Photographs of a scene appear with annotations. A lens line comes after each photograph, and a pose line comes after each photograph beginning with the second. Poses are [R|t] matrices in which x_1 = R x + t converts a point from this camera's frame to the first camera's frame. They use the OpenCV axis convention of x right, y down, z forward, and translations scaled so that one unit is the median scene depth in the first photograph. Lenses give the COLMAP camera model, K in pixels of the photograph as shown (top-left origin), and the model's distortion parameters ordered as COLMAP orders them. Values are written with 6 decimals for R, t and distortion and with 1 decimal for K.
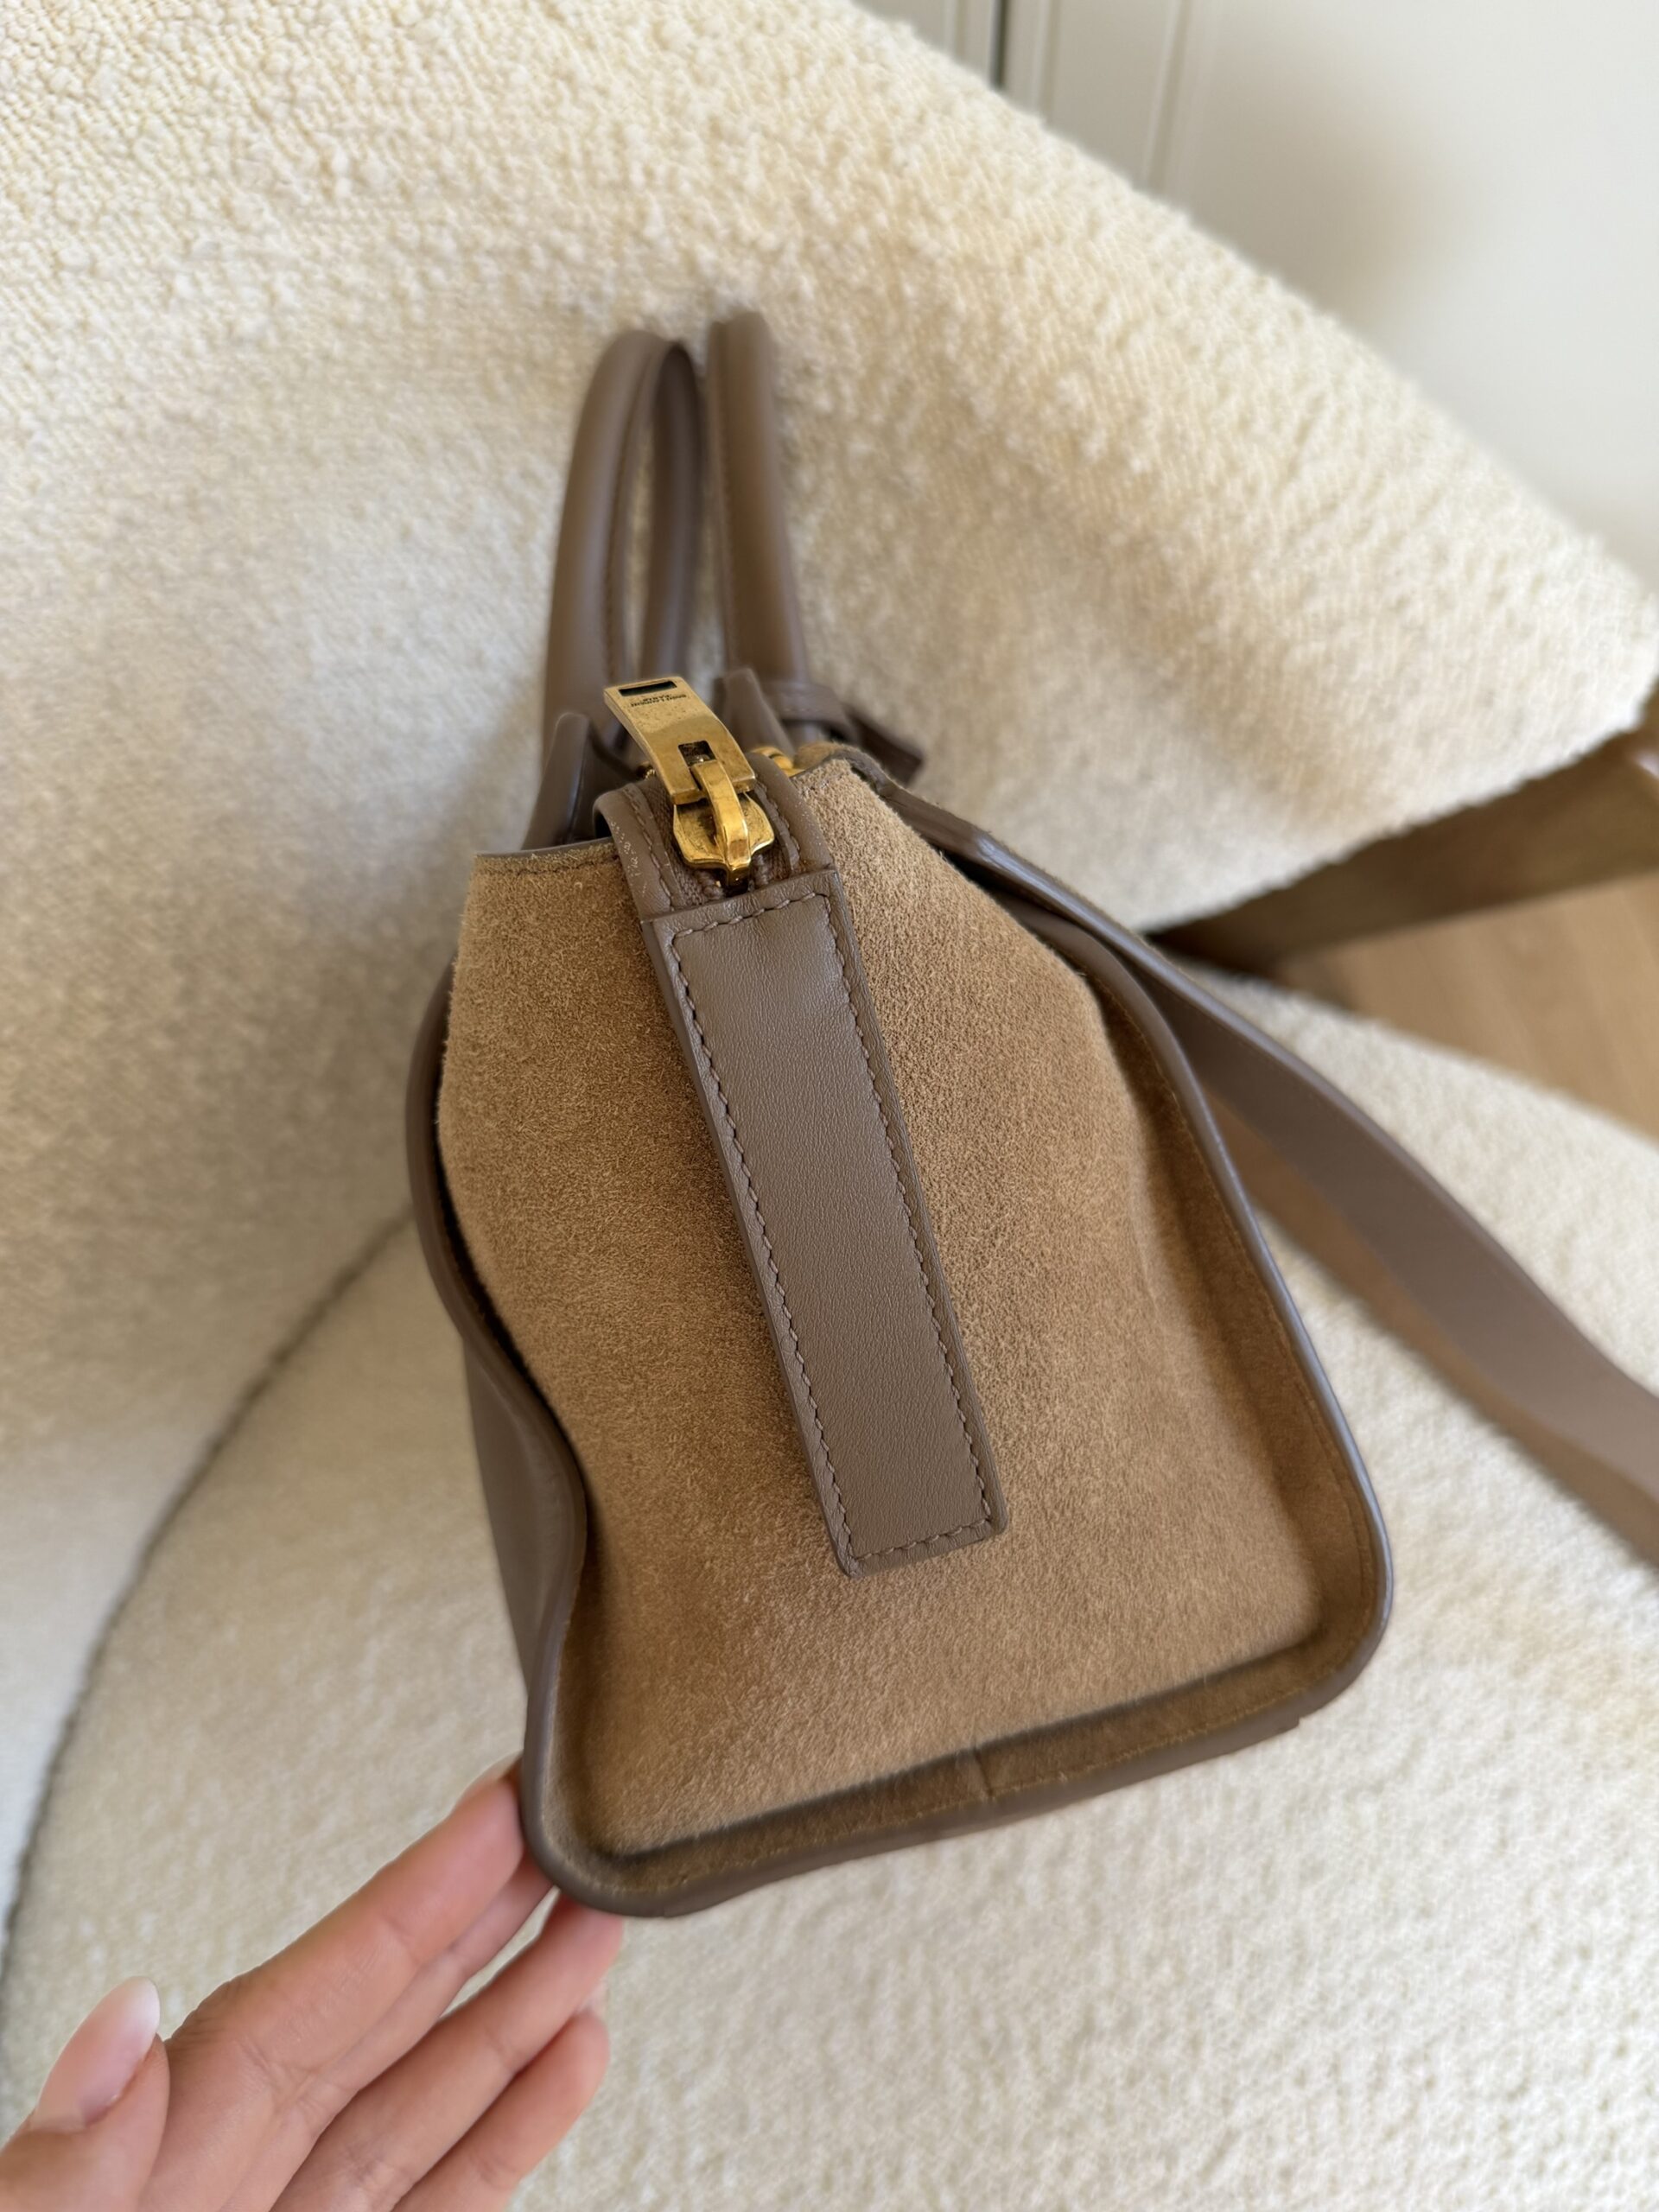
lens RADIAL K [[1639.6, 0, 822.4], [0, 1639.6, 1113.0], [0, 0, 1]] dist [-0.051074, 0.015896]
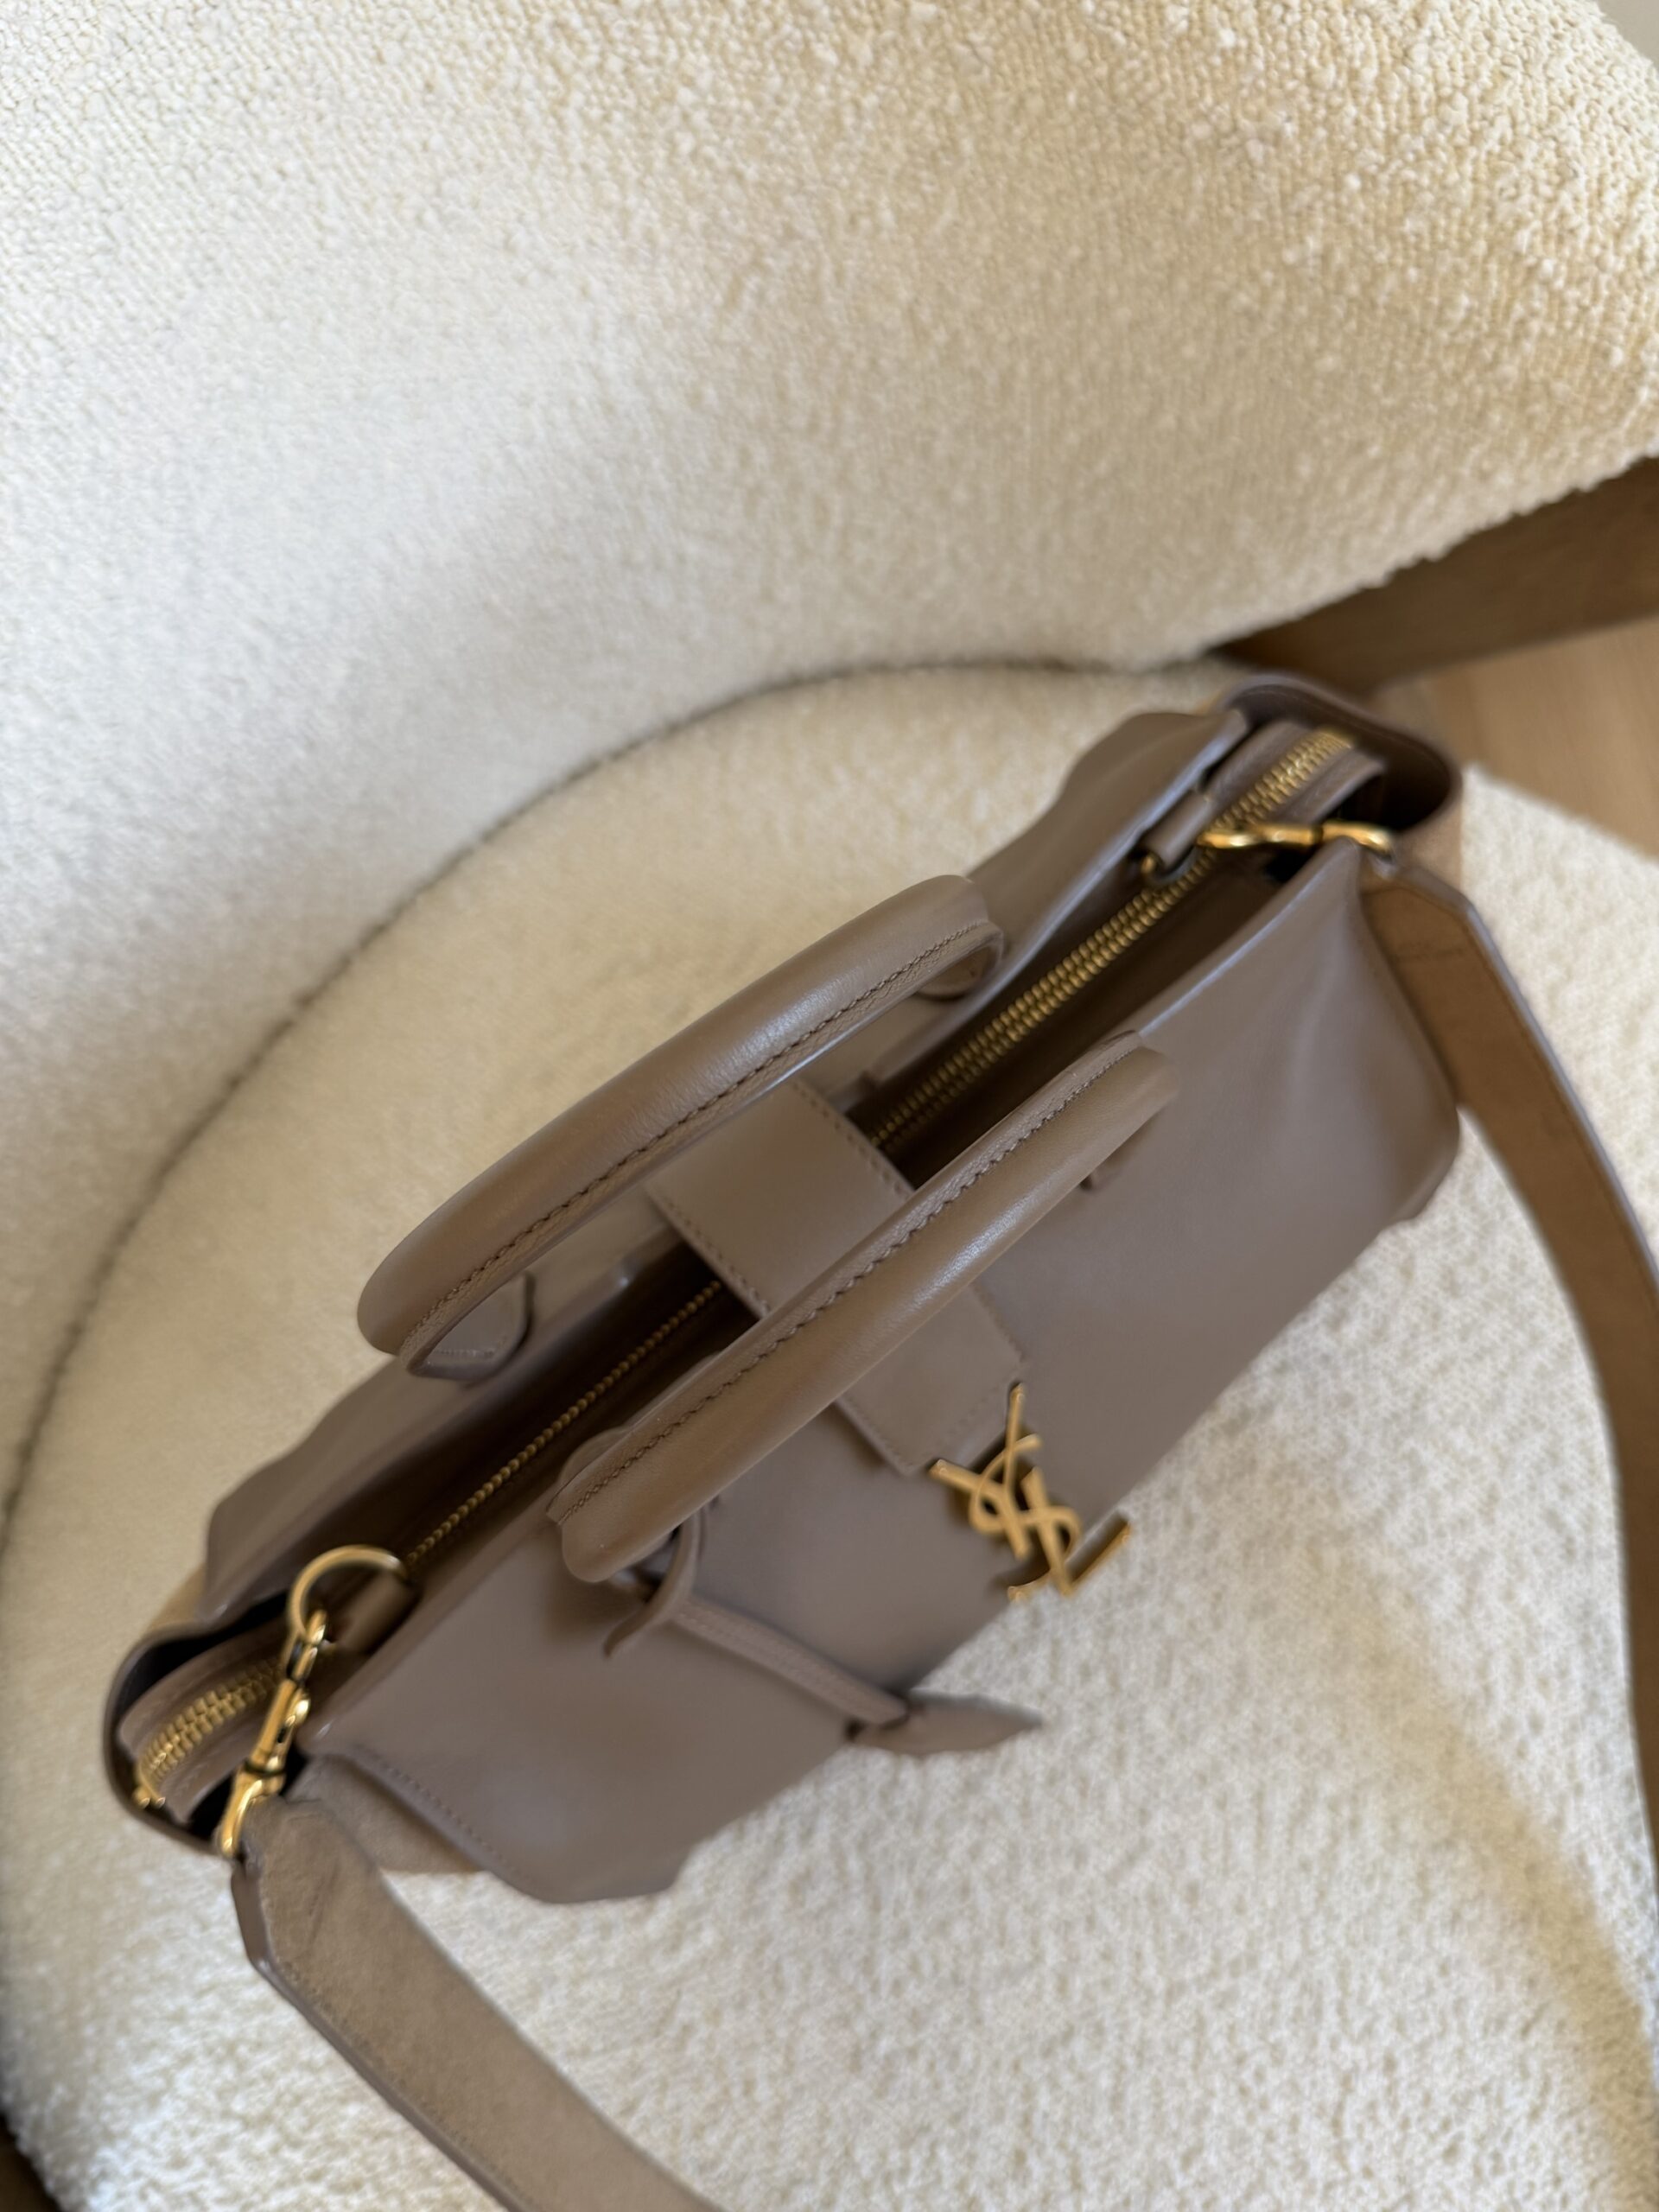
lens RADIAL K [[1639.6, 0, 822.4], [0, 1639.6, 1113.0], [0, 0, 1]] dist [-0.051074, 0.015896]
pose [[0.991670, 0.102047, -0.078600, 0.088238], [-0.091515, 0.987596, 0.127590, 0.076380], [0.090645, -0.119334, 0.988708, 0.038775]]
